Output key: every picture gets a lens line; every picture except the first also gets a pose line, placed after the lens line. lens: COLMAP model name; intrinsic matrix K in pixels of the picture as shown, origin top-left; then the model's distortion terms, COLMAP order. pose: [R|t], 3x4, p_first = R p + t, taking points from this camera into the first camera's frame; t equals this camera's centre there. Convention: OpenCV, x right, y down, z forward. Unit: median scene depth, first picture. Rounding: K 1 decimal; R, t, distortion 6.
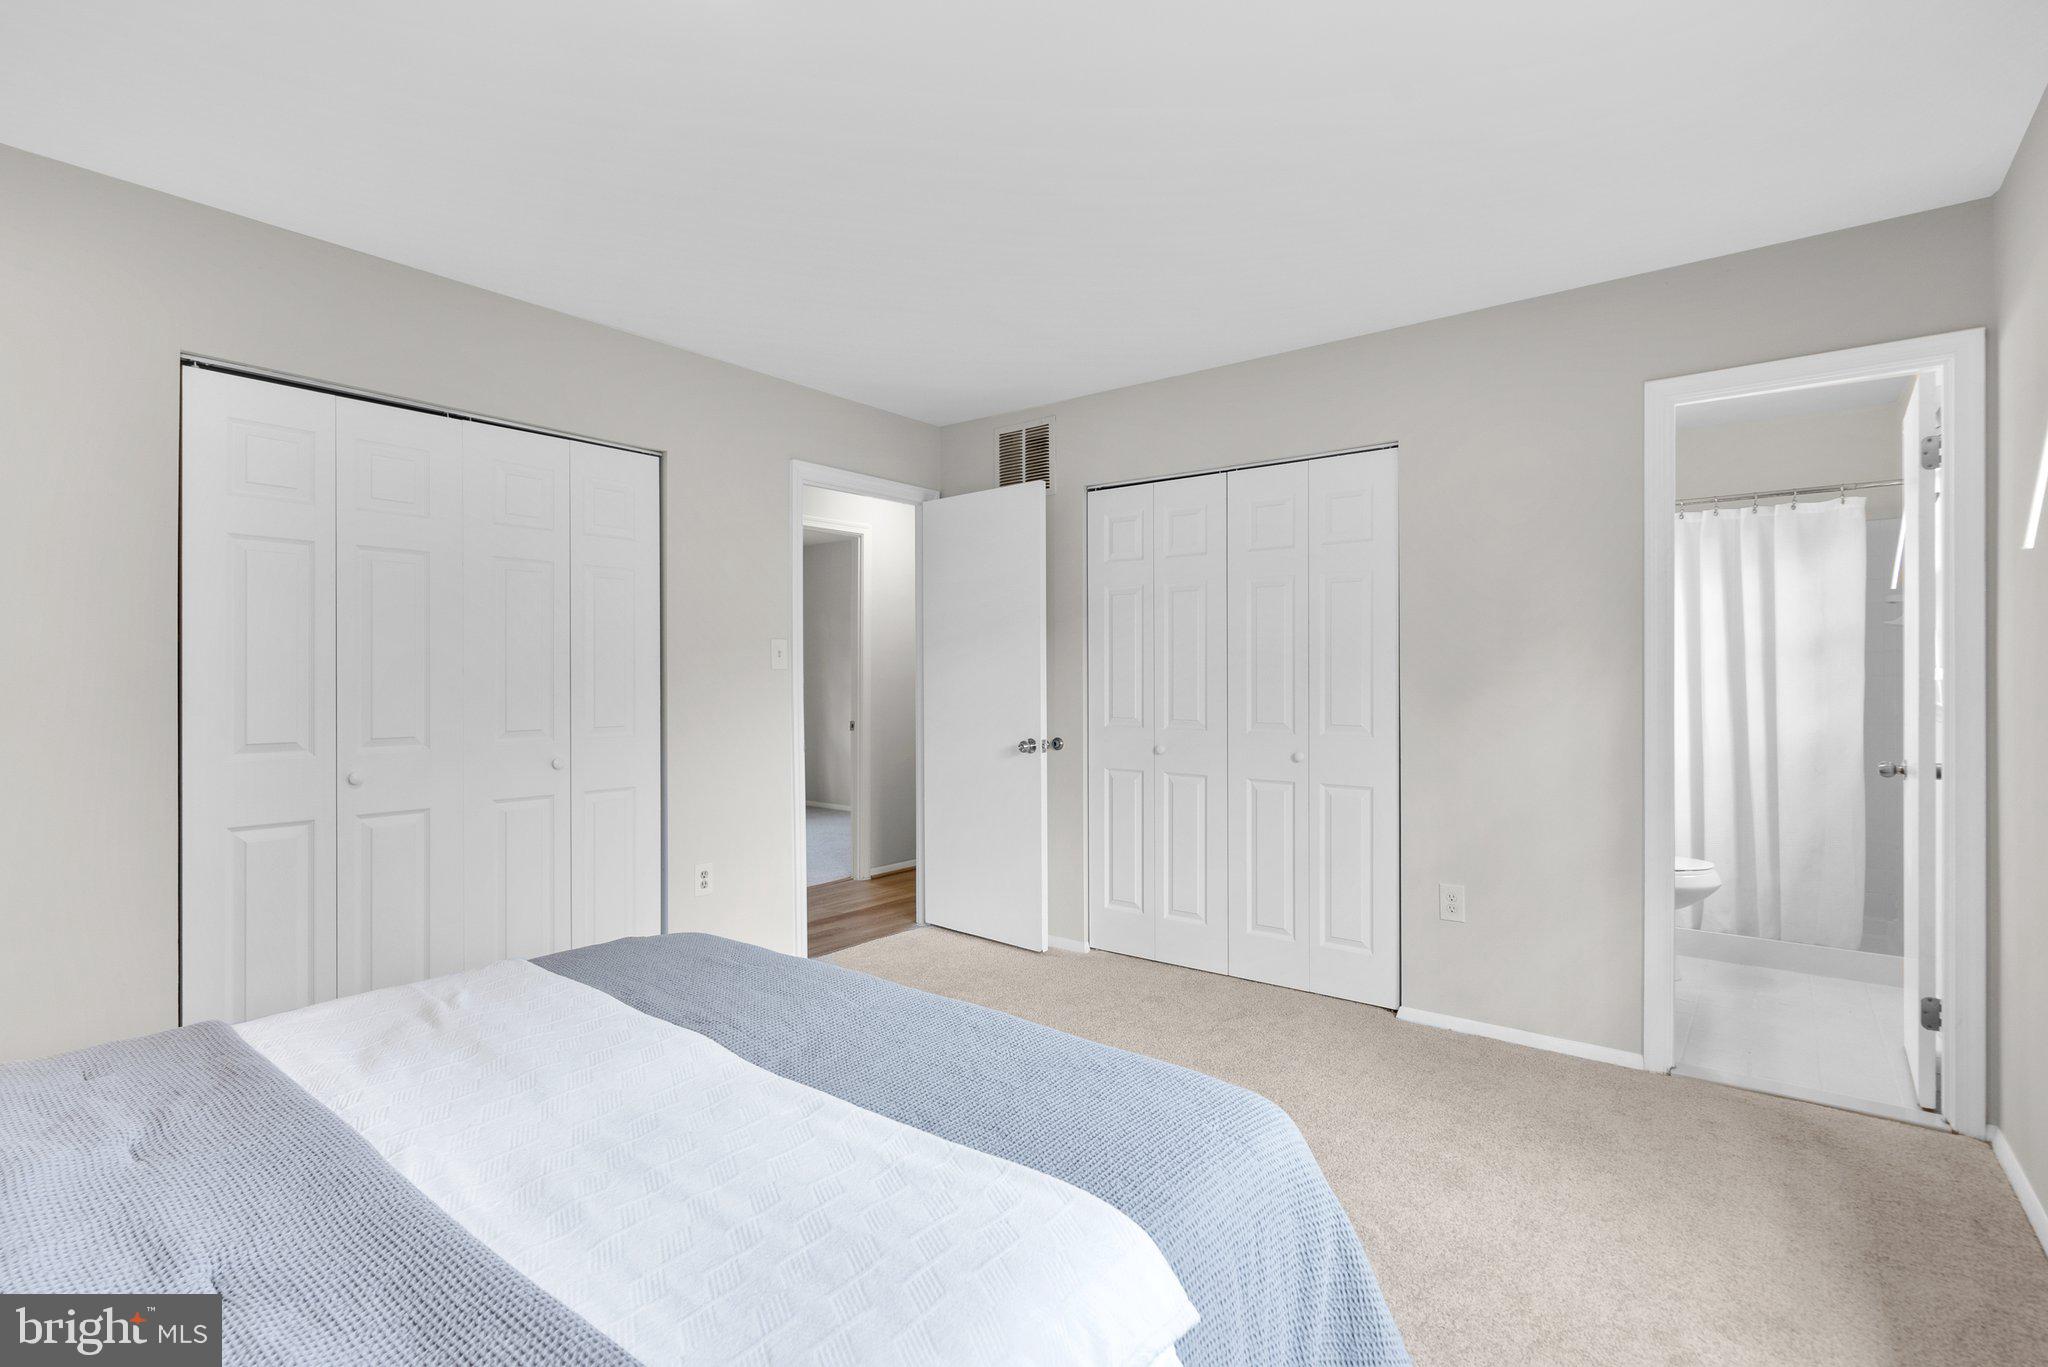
lens RADIAL K [[945.3, 0, 1025.8], [0, 945.3, 676.5], [0, 0, 1]] dist [0.007236, -0.000510]
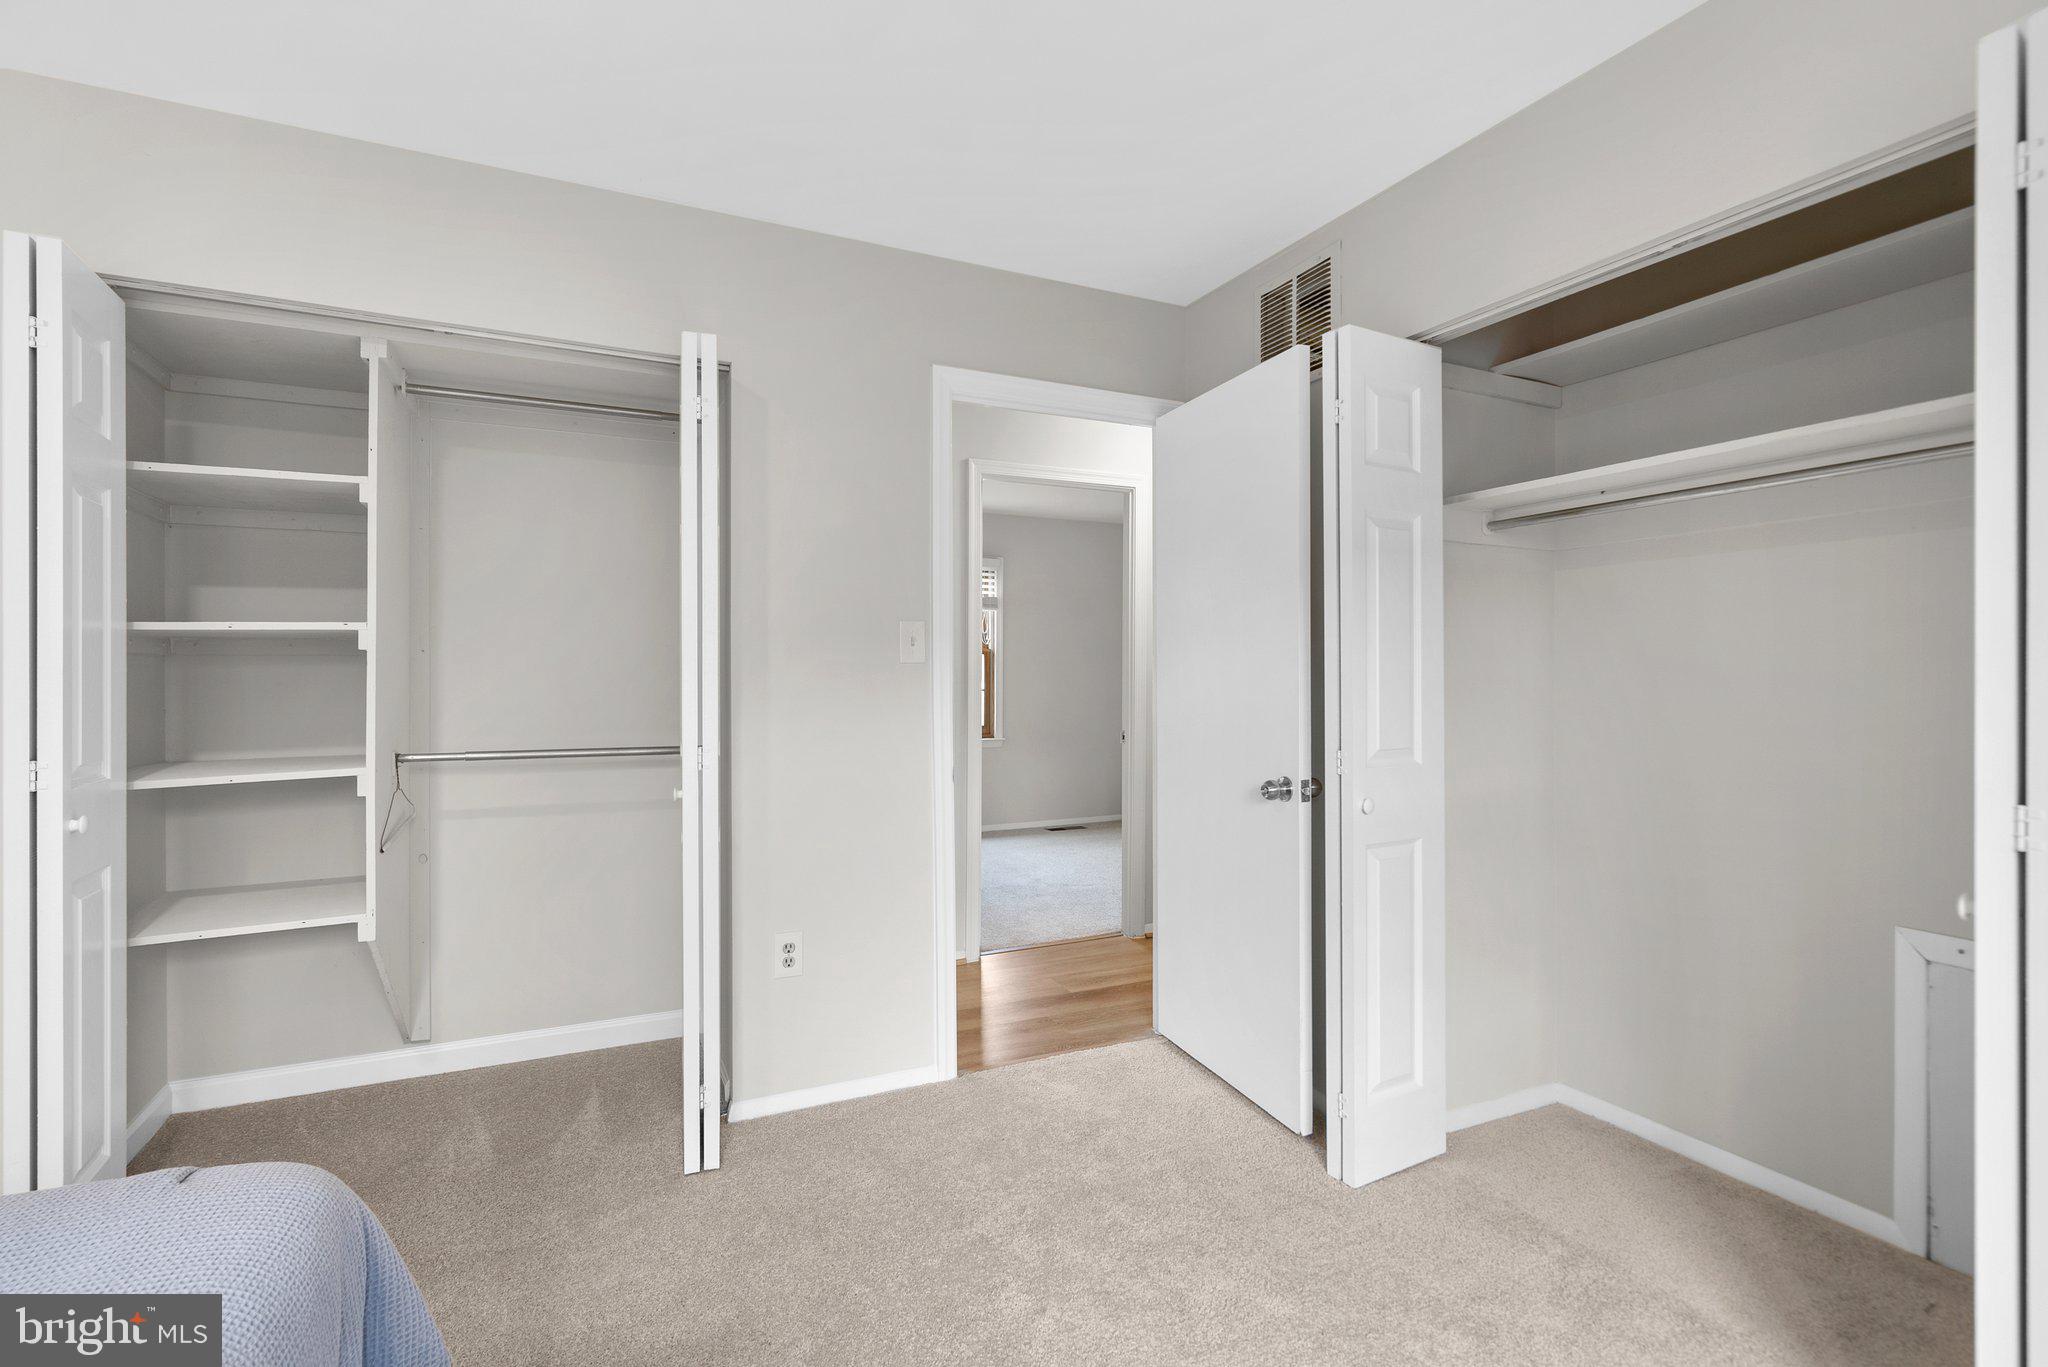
lens RADIAL K [[945.3, 0, 1027.5], [0, 945.3, 672.6], [0, 0, 1]] dist [0.007236, -0.000510]
pose [[0.894440, 0.000959, -0.447187, 0.134803], [-0.001400, 0.999999, -0.000656, -0.000264], [0.447185, 0.001213, 0.894440, 0.405303]]
